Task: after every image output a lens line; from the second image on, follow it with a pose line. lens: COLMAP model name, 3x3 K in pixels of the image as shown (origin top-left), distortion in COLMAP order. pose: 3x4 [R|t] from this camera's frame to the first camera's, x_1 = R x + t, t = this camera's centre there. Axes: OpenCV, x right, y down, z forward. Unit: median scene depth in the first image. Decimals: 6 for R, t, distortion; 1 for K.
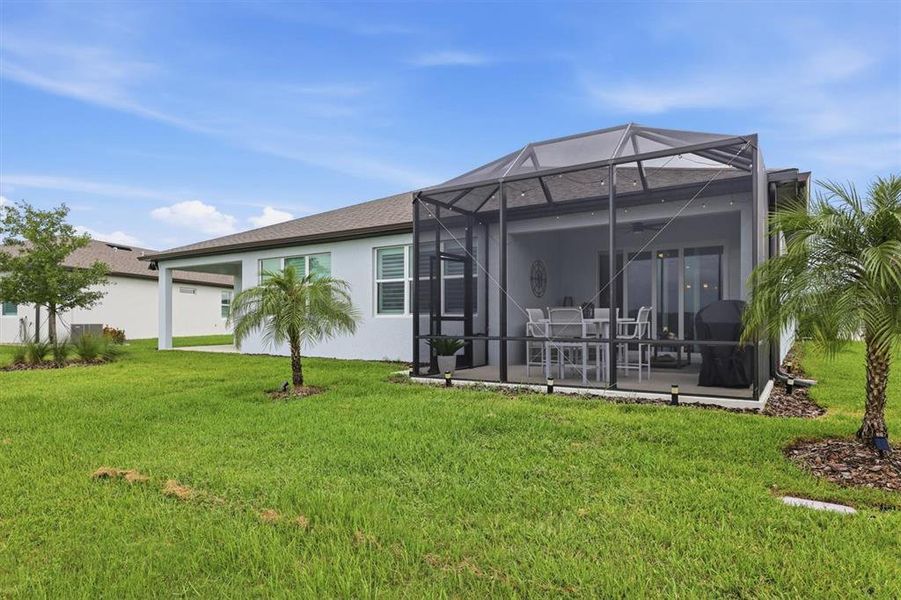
lens RADIAL K [[423.8, 0, 447.5], [0, 423.8, 307.8], [0, 0, 1]] dist [0.006853, -0.000417]
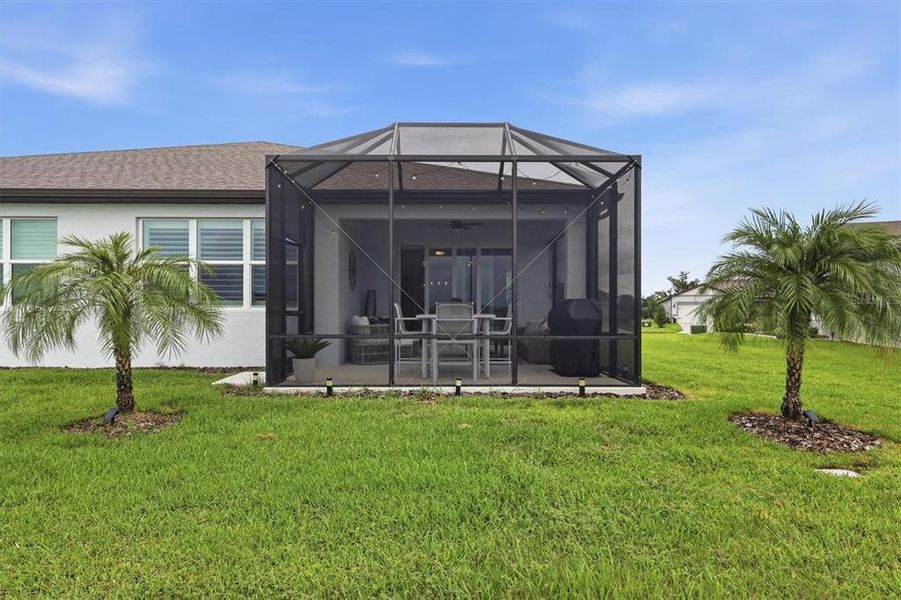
lens RADIAL K [[451.6, 0, 450.5], [0, 451.6, 300.0], [0, 0, 1]] dist [0.003742, 0.000780]
pose [[0.882494, 0.020832, 0.469862, -0.173707], [-0.019686, 0.999779, -0.007352, 0.000901], [-0.469911, -0.002761, 0.882709, 0.092196]]
